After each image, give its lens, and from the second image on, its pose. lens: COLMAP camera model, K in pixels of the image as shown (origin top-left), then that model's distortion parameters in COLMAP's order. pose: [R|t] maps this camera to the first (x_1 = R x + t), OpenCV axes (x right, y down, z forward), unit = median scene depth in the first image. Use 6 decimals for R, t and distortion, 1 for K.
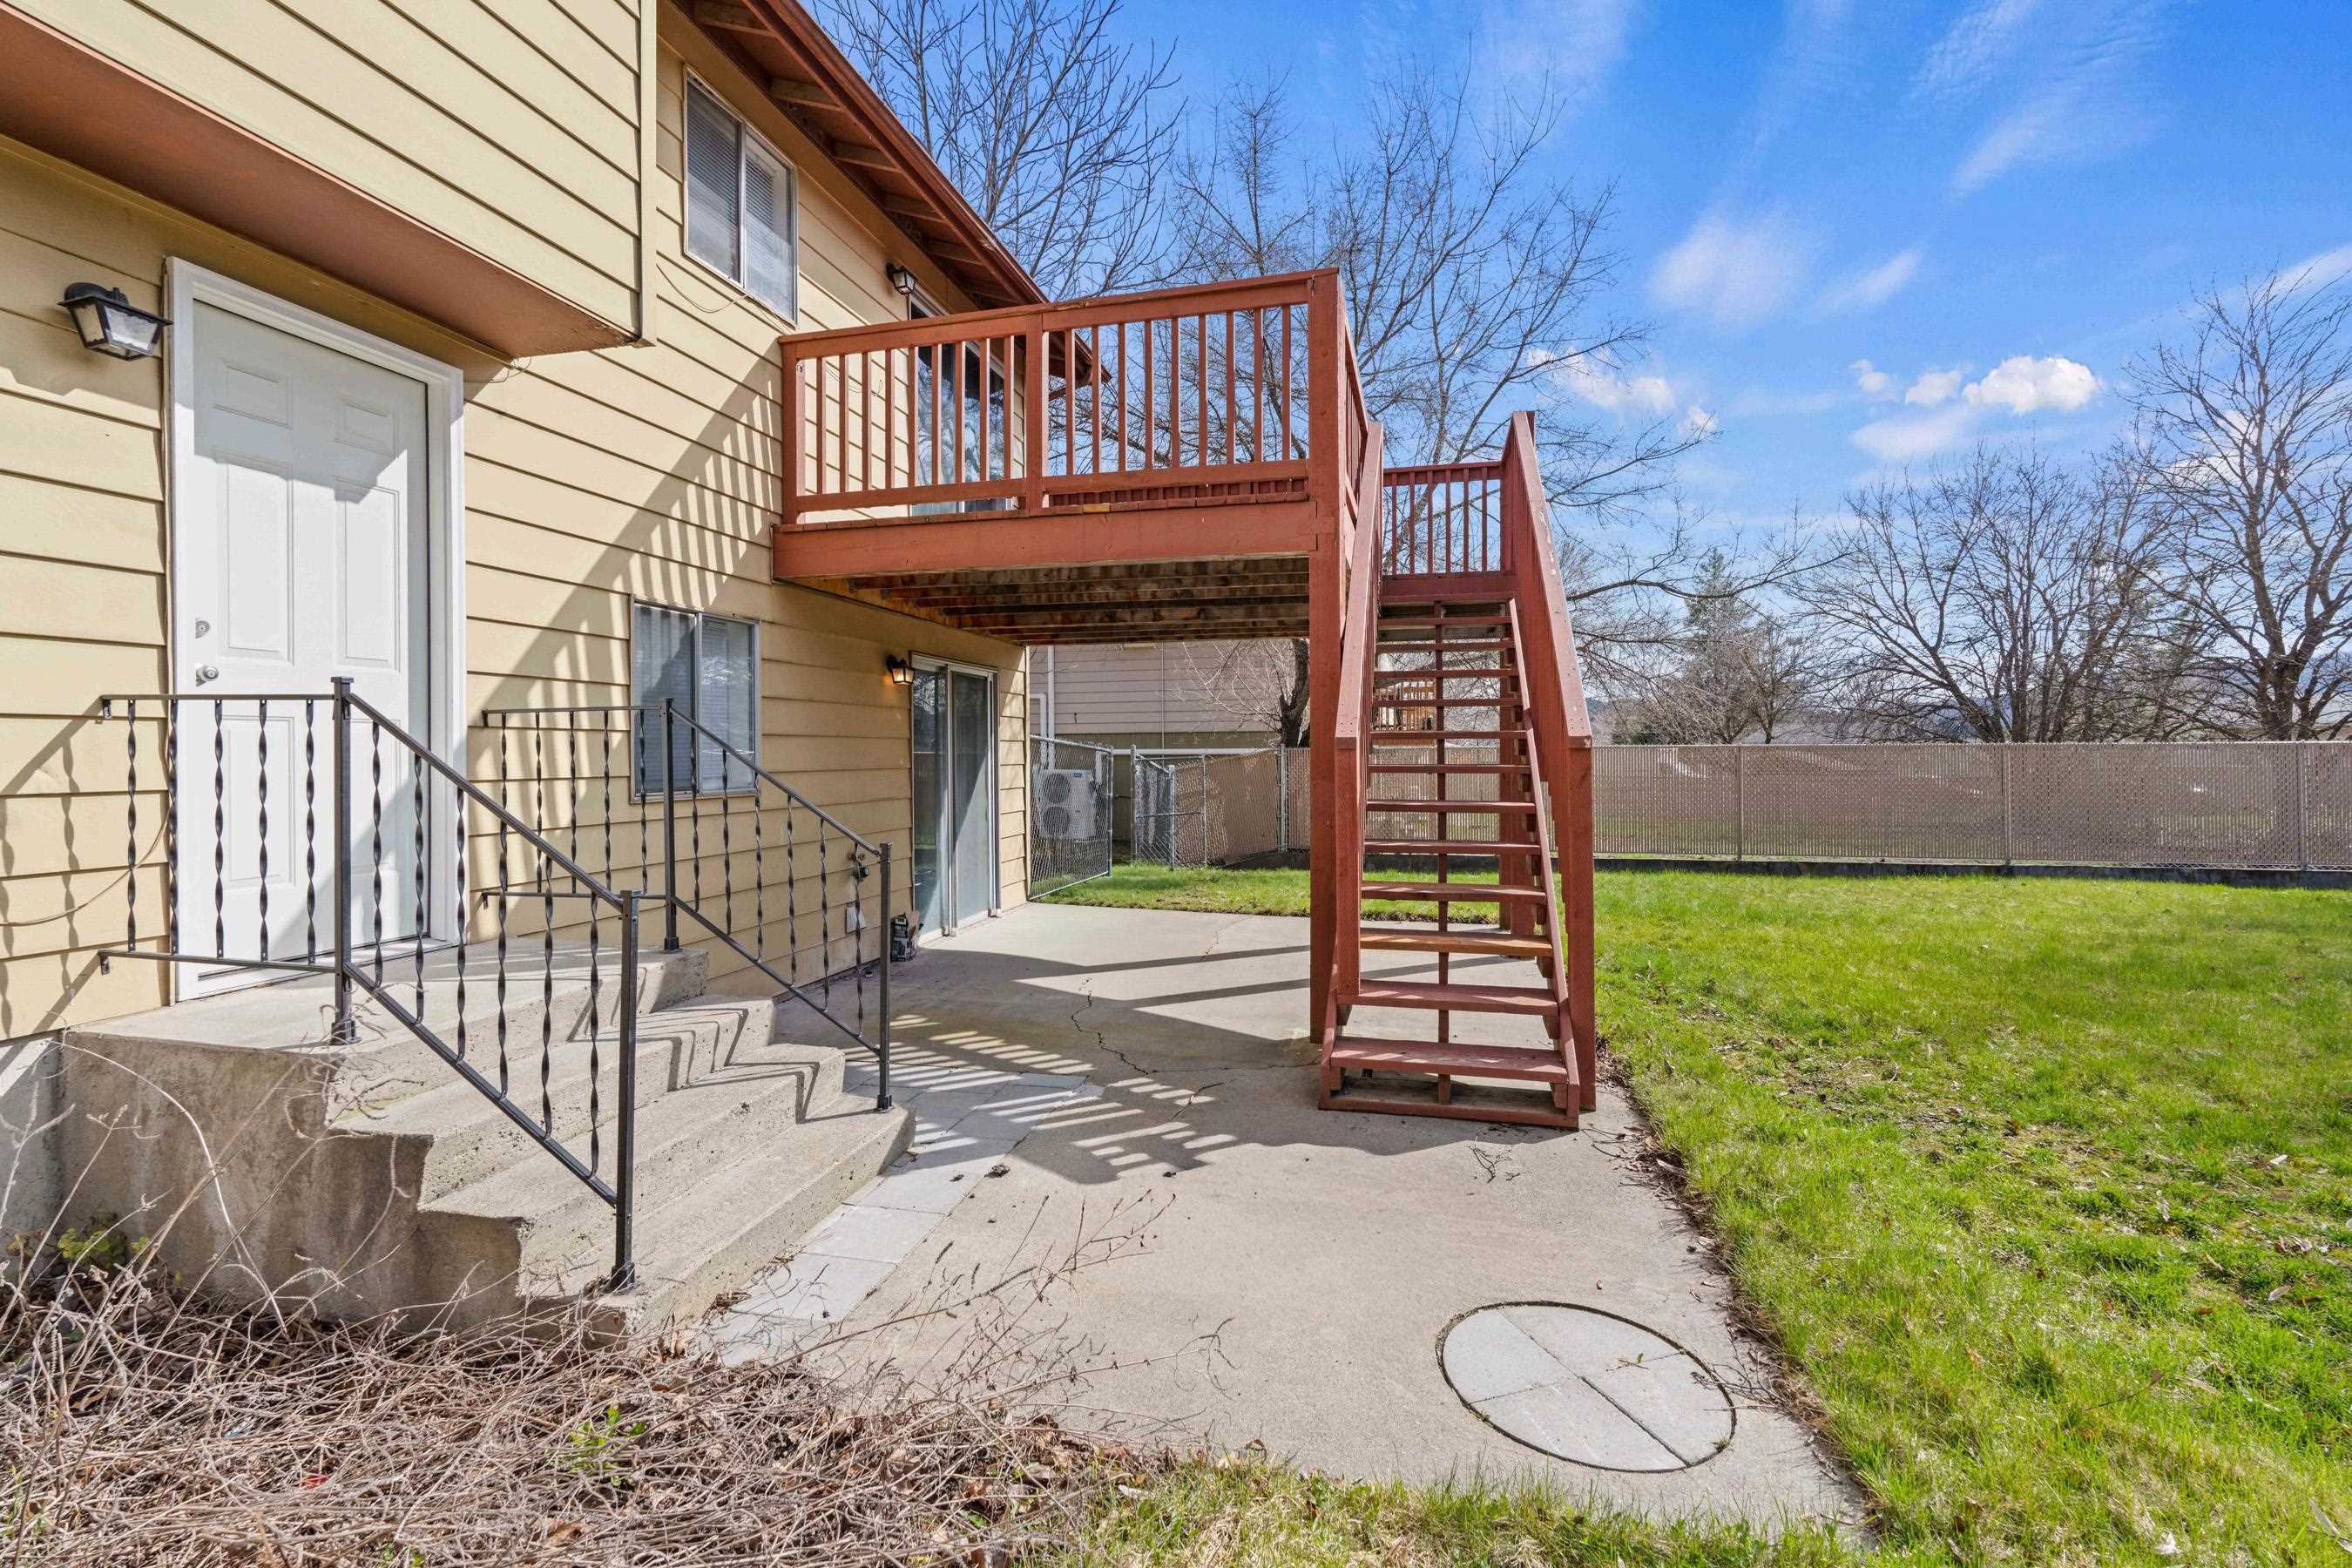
lens RADIAL K [[1025.8, 0, 1176.0], [0, 1025.8, 784.0], [0, 0, 1]] dist [-0.000710, 0.000015]
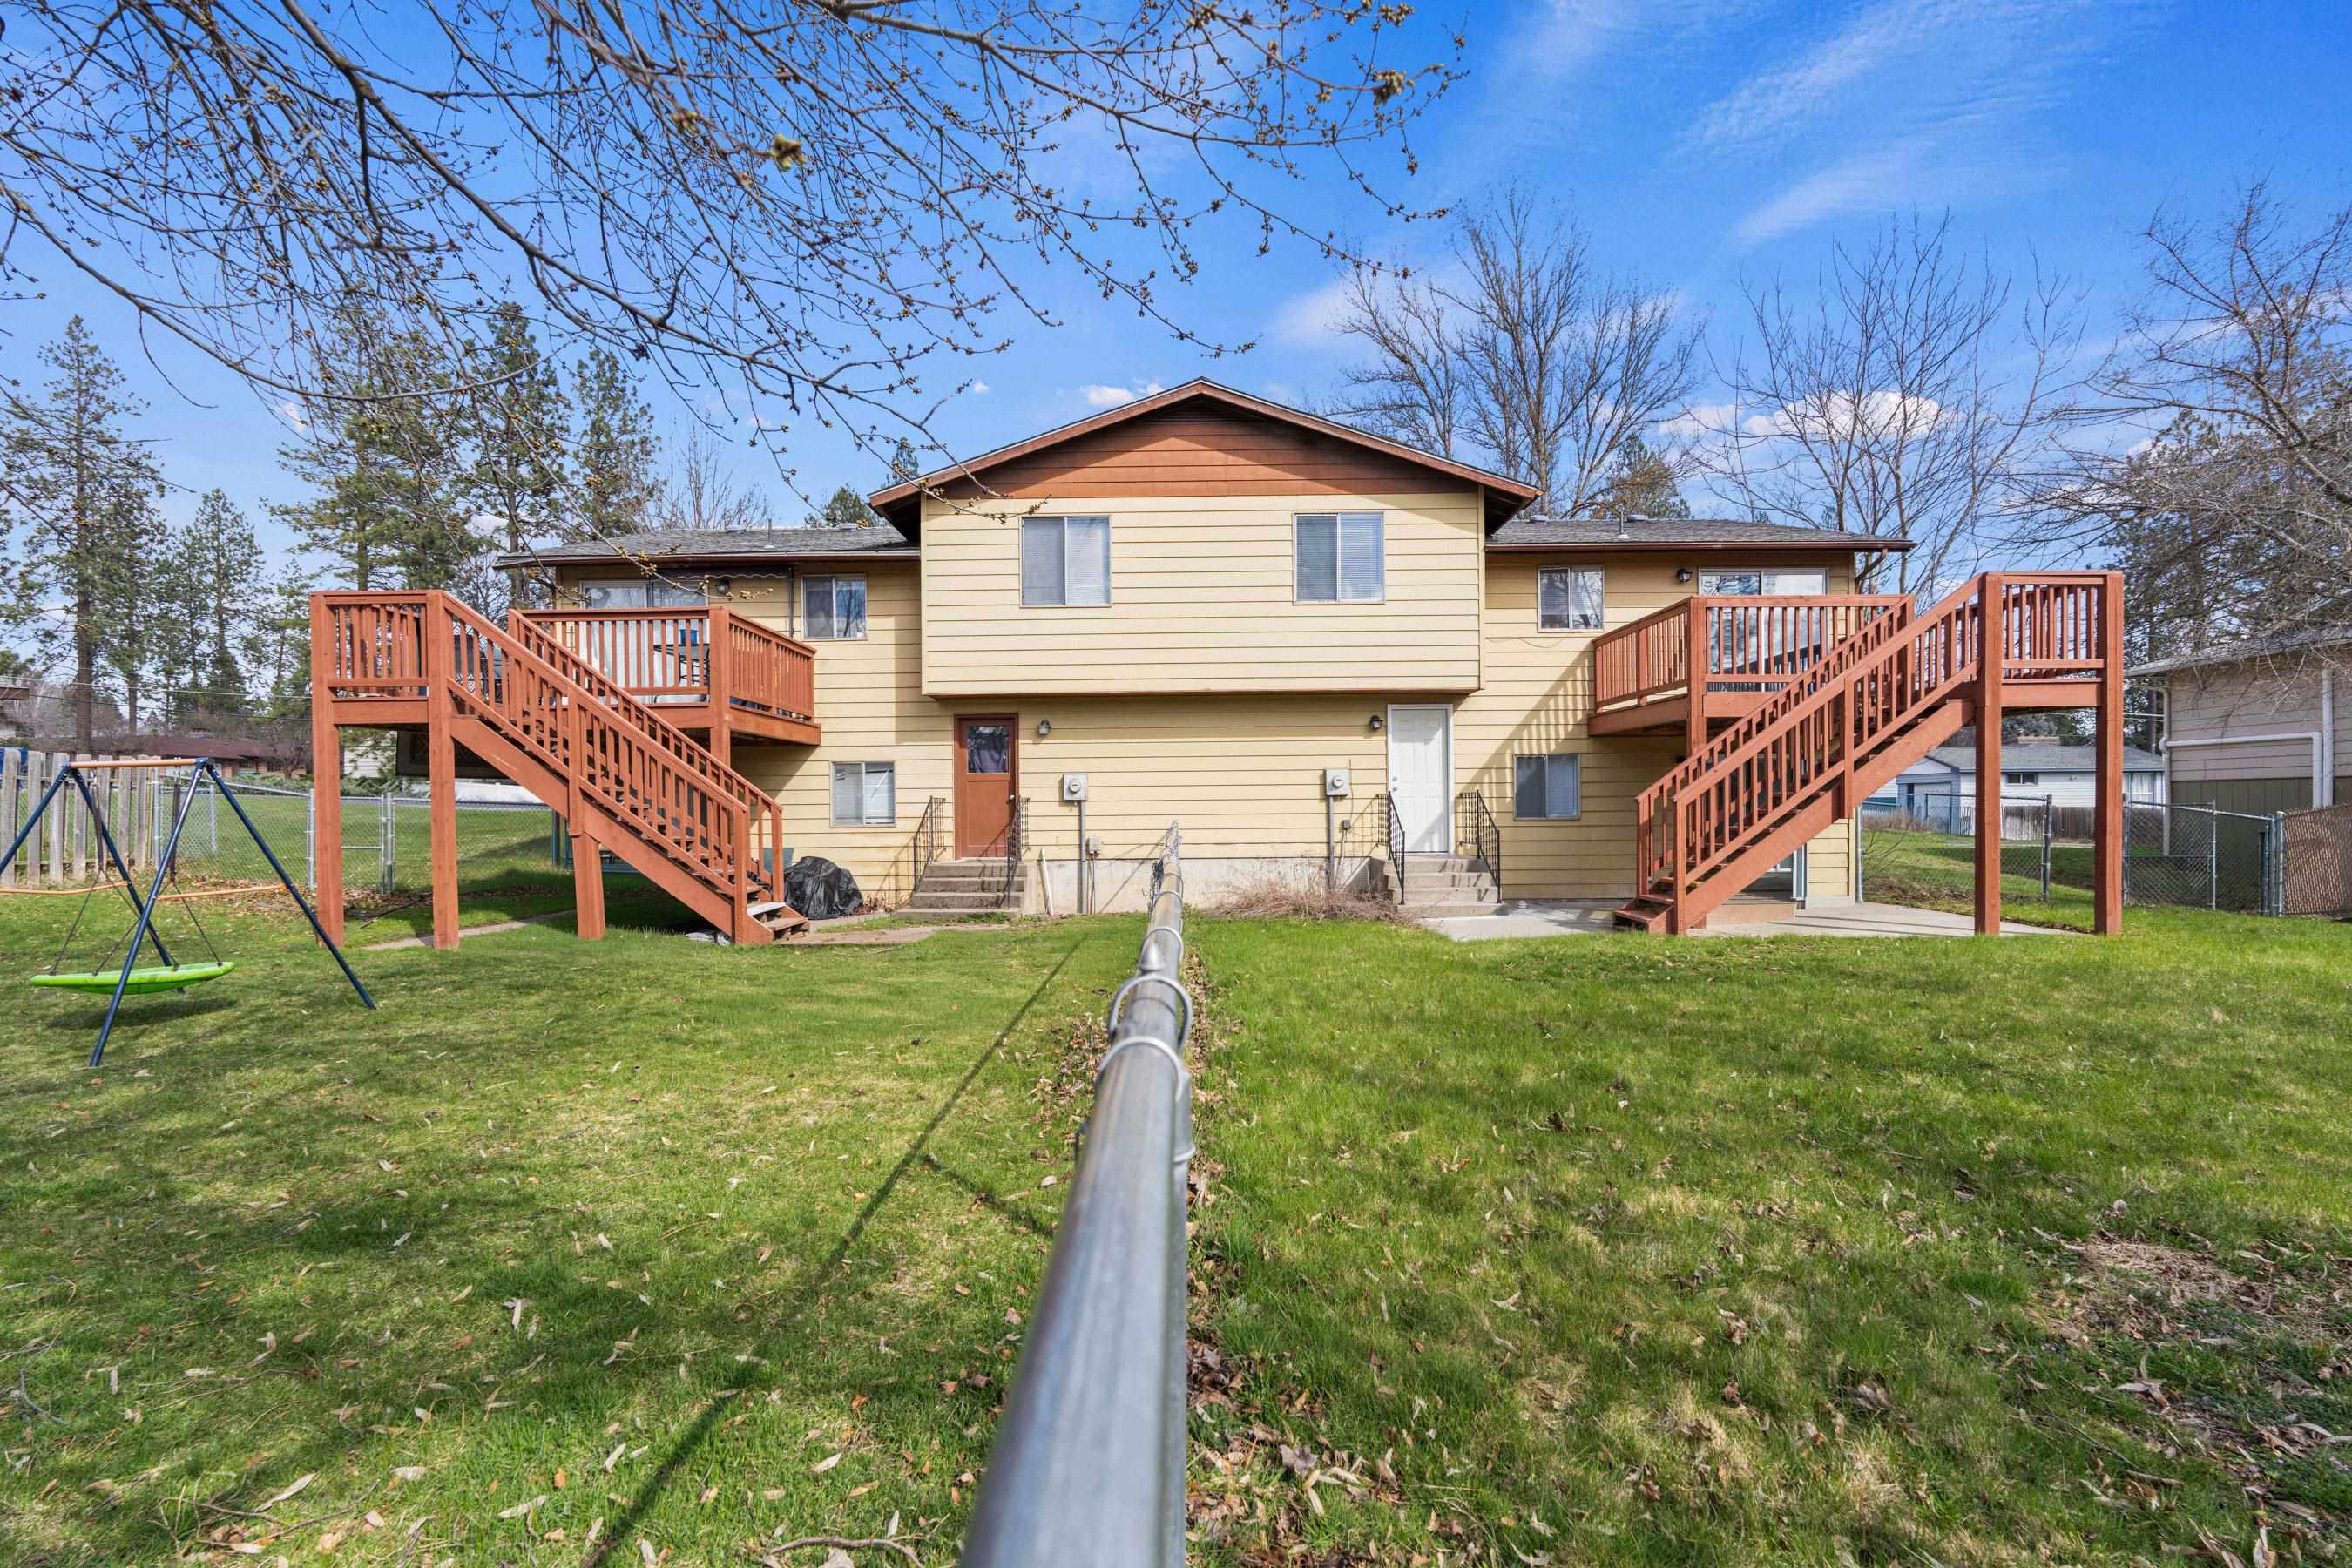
lens RADIAL K [[1025.8, 0, 1176.0], [0, 1025.8, 784.0], [0, 0, 1]] dist [-0.000710, 0.000015]
pose [[0.222099, -0.022718, -0.974759, 2.098892], [-0.022397, 0.999346, -0.028394, 0.016507], [0.974767, 0.028138, 0.221445, -0.628030]]
